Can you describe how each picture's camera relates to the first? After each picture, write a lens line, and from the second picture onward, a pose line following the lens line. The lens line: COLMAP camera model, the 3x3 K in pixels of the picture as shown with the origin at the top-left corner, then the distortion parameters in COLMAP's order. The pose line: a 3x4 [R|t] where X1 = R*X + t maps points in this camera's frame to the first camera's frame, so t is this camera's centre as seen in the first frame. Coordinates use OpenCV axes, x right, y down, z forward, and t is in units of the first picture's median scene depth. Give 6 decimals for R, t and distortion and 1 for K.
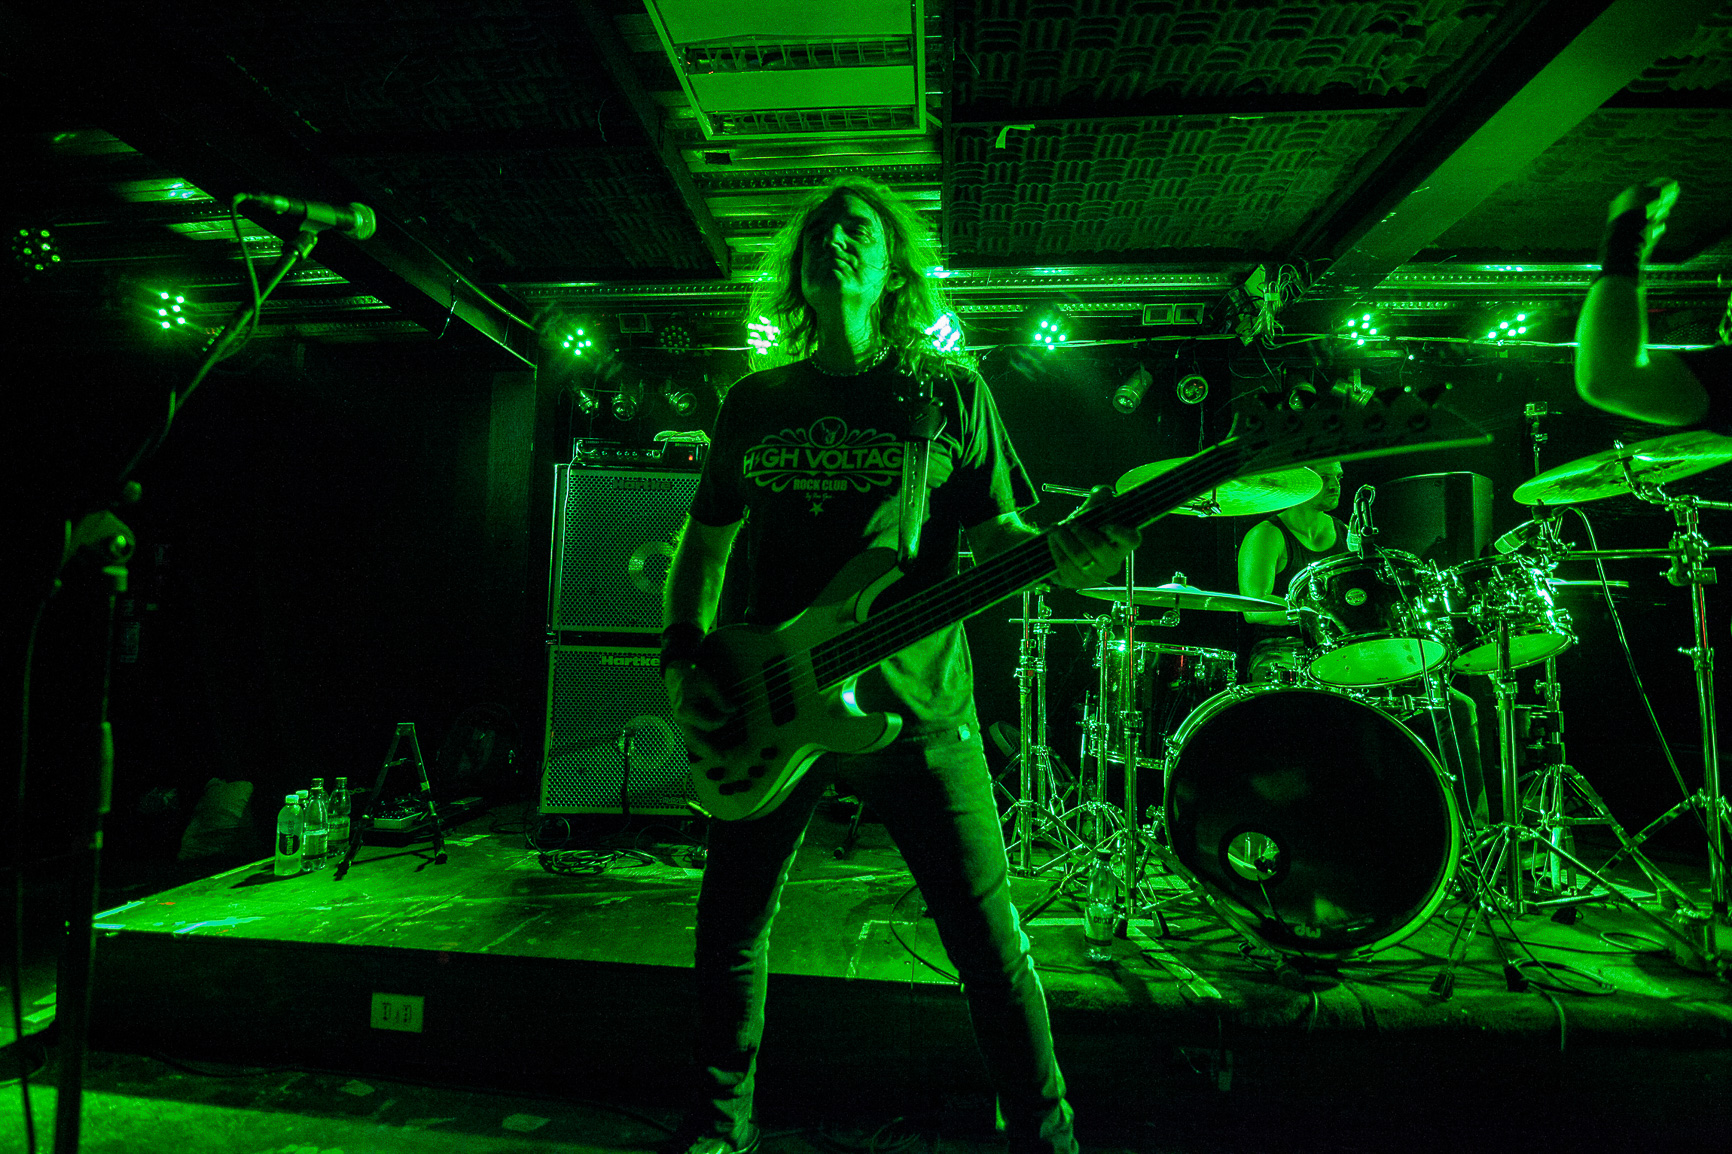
lens RADIAL K [[788.2, 0, 866.3], [0, 788.2, 571.9], [0, 0, 1]] dist [-0.020629, 0.000971]
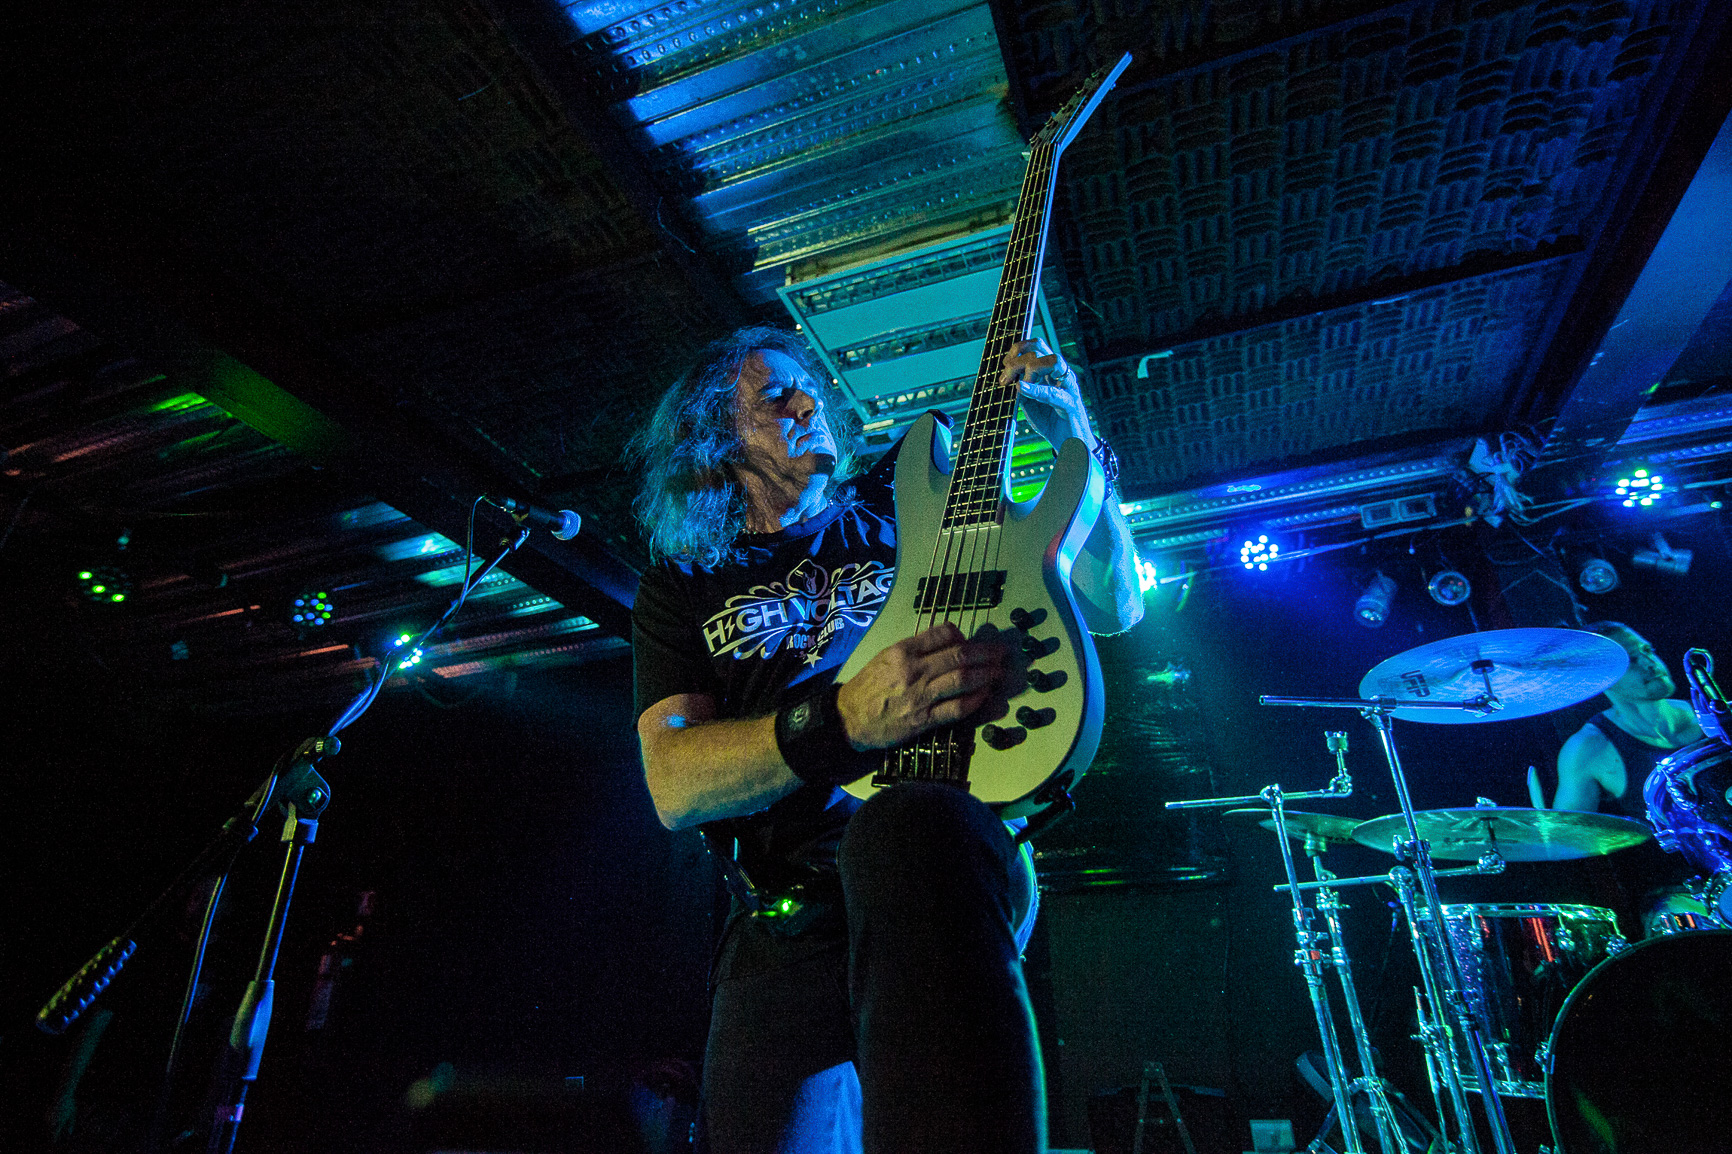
lens RADIAL K [[885.0, 0, 894.6], [0, 885.0, 505.3], [0, 0, 1]] dist [-0.024249, 0.003580]
pose [[0.968106, -0.164866, -0.188651, 0.044629], [0.071989, 0.904275, -0.420838, 0.060528], [0.239975, 0.393835, 0.887303, -0.022813]]
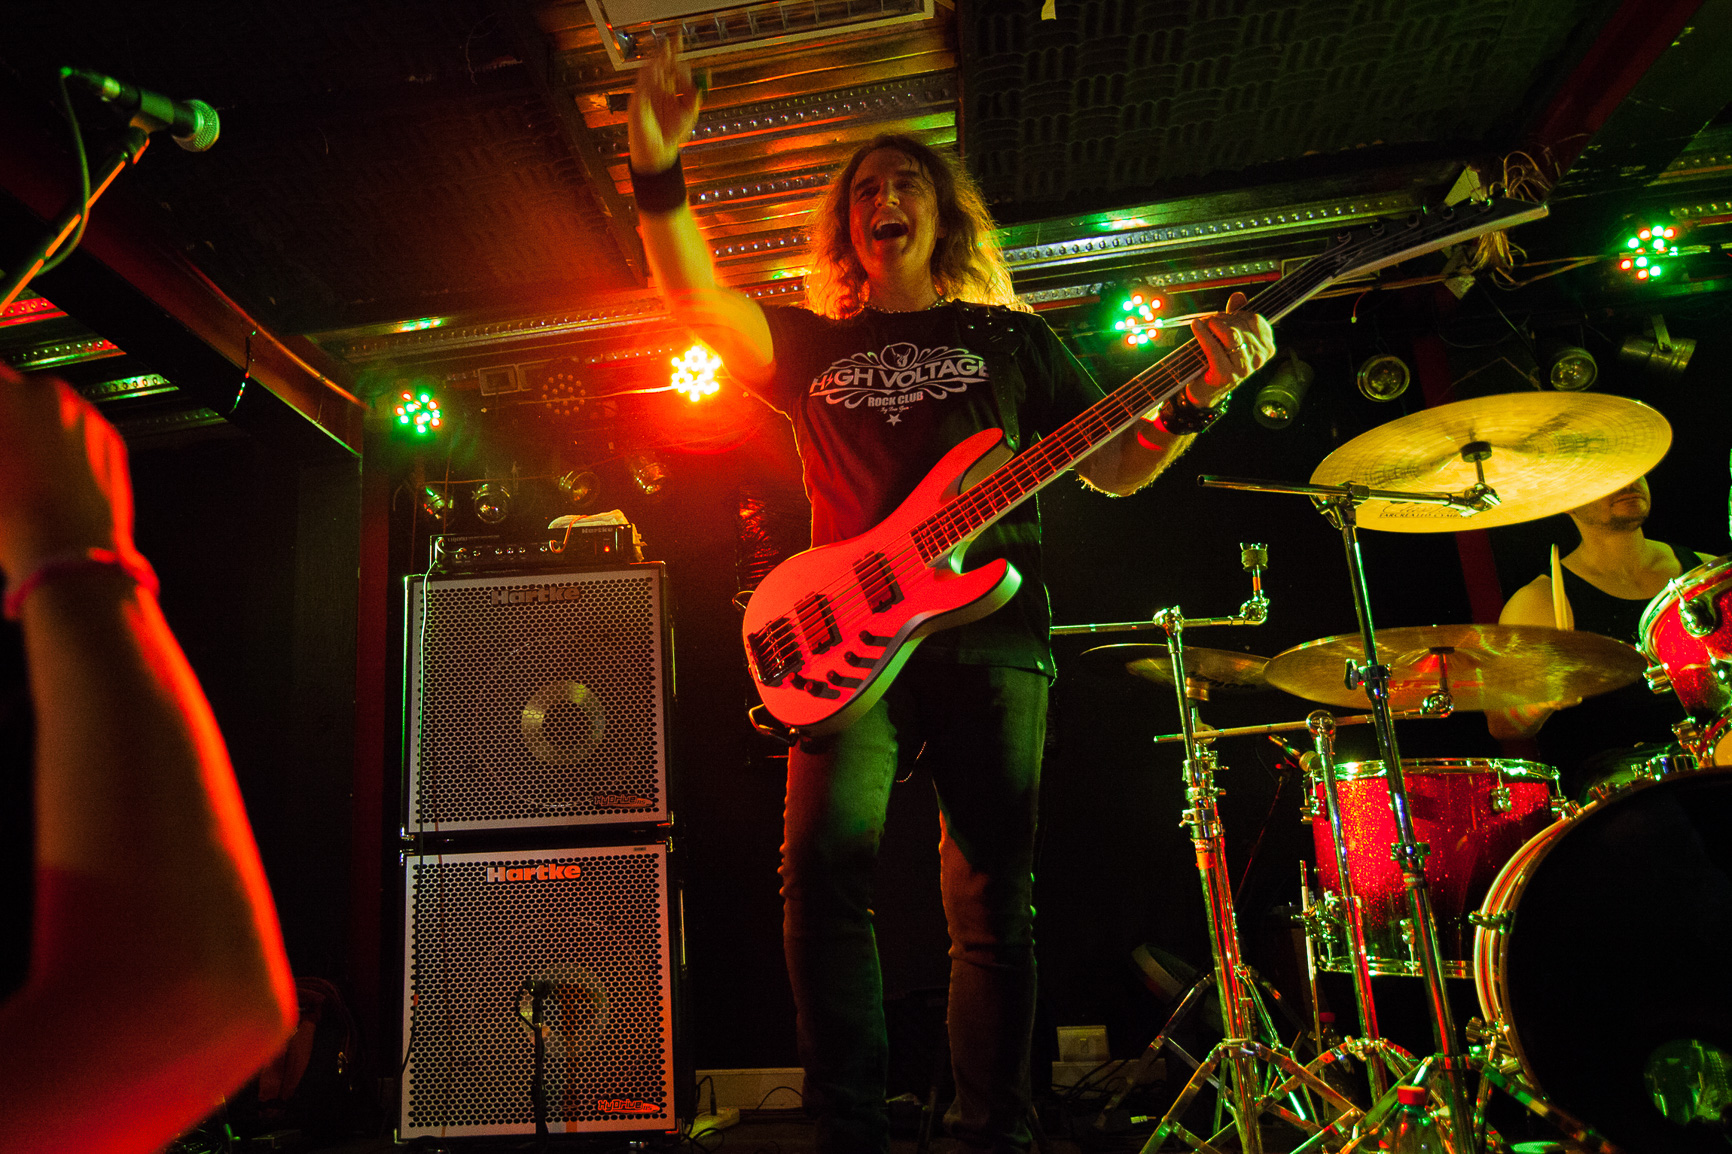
lens RADIAL K [[1243.8, 0, 710.7], [0, 1243.8, 577.5], [0, 0, 1]] dist [-0.000109, -0.007990]
pose [[0.991685, -0.095466, -0.086298, -0.065031], [0.077780, 0.978879, -0.189068, 0.099362], [0.102525, 0.180784, 0.978164, 0.011474]]
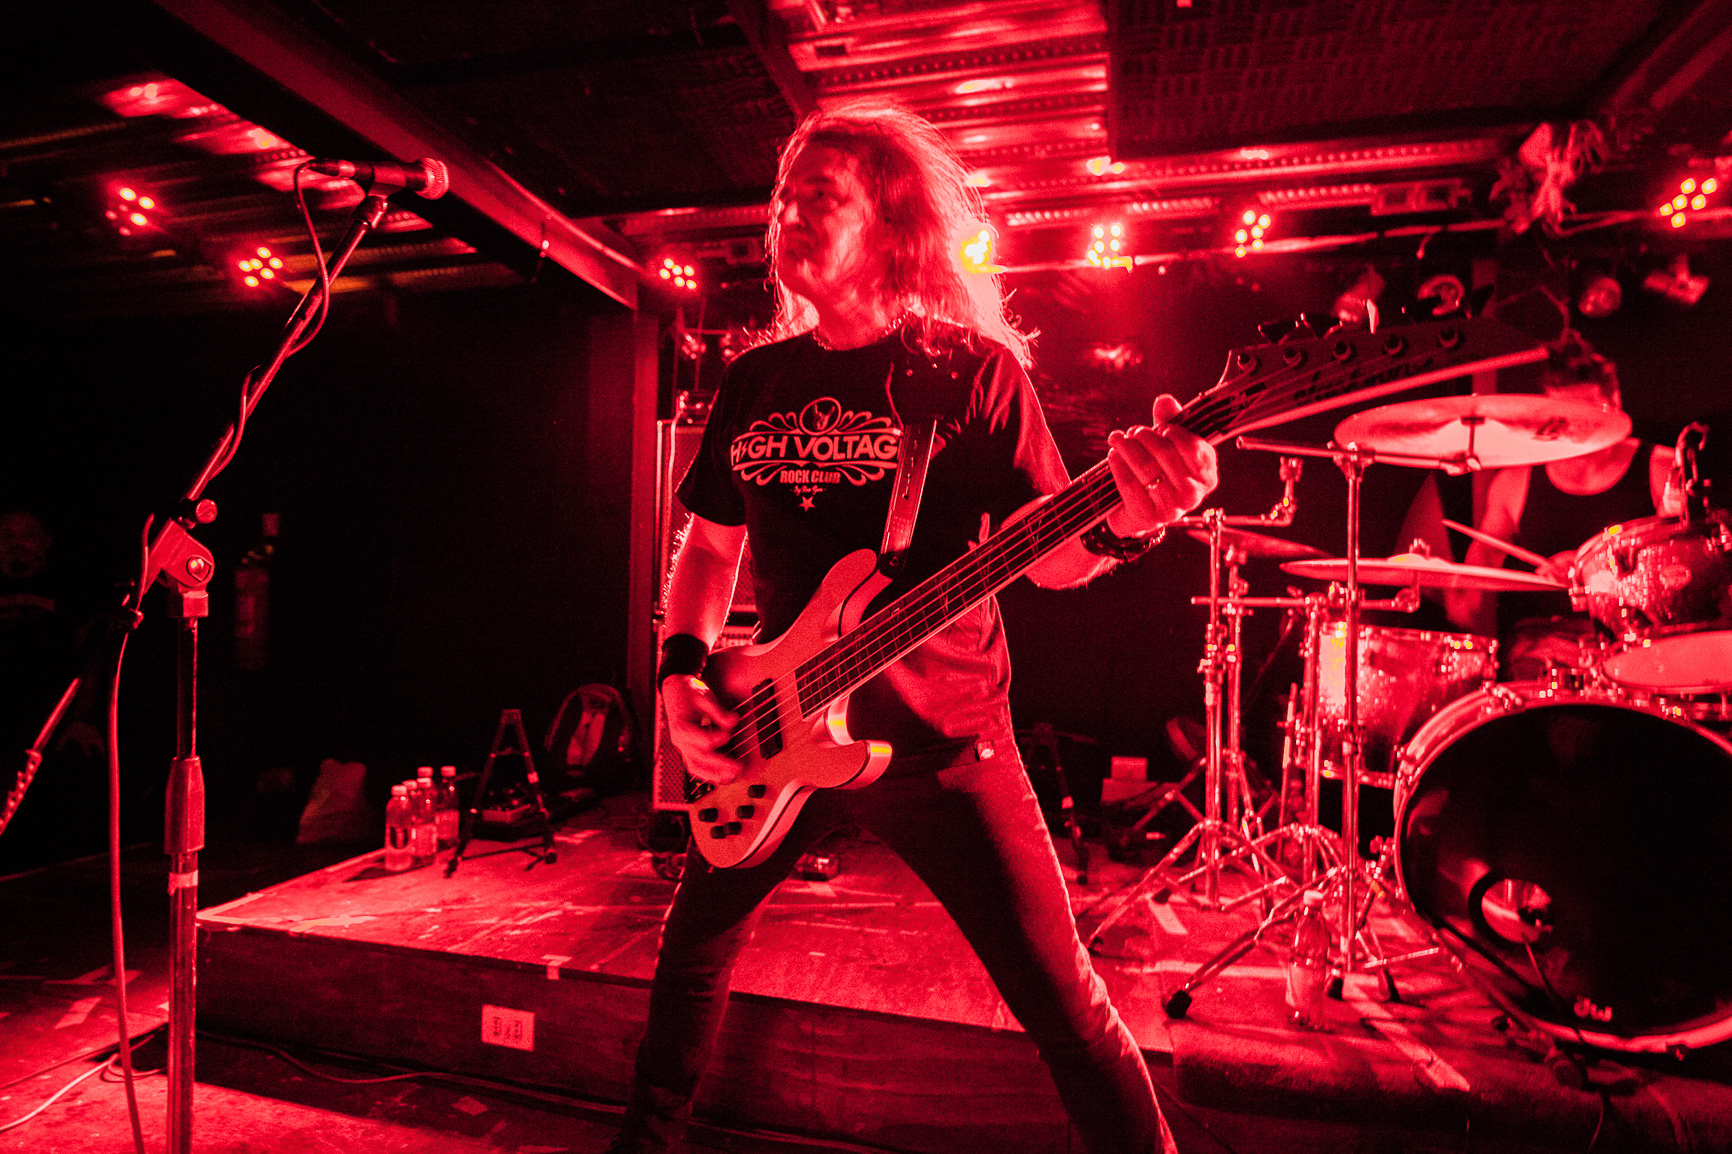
lens RADIAL K [[912.1, 0, 865.6], [0, 912.1, 570.5], [0, 0, 1]] dist [-0.013845, 0.000771]
pose [[0.986537, -0.005320, -0.163453, 0.001855], [0.014501, 0.998380, 0.055028, -0.027654], [0.162896, -0.056657, 0.985015, 0.019766]]
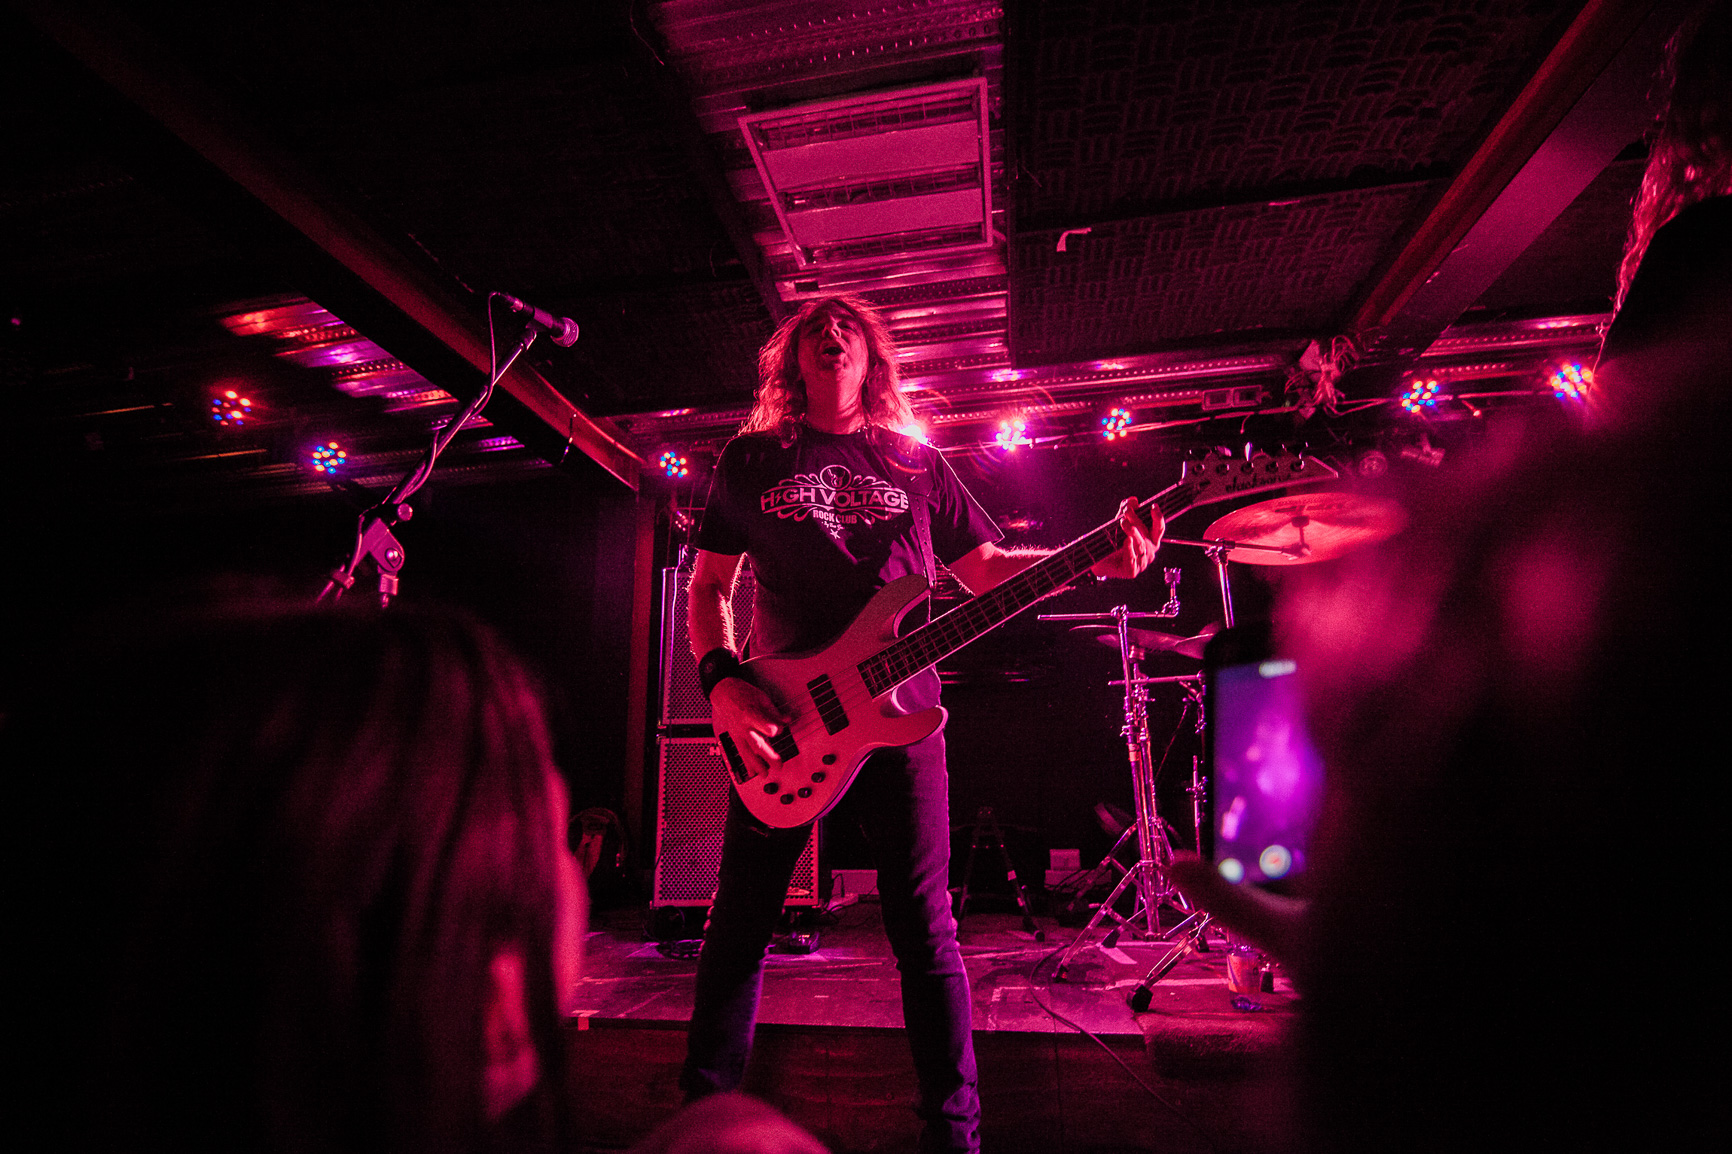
lens RADIAL K [[788.2, 0, 865.2], [0, 788.2, 576.8], [0, 0, 1]] dist [-0.020629, 0.000971]
pose [[0.995234, -0.063861, -0.073698, -0.050833], [0.050877, 0.984767, -0.166270, 0.083682], [0.083193, 0.161728, 0.983322, -0.048149]]
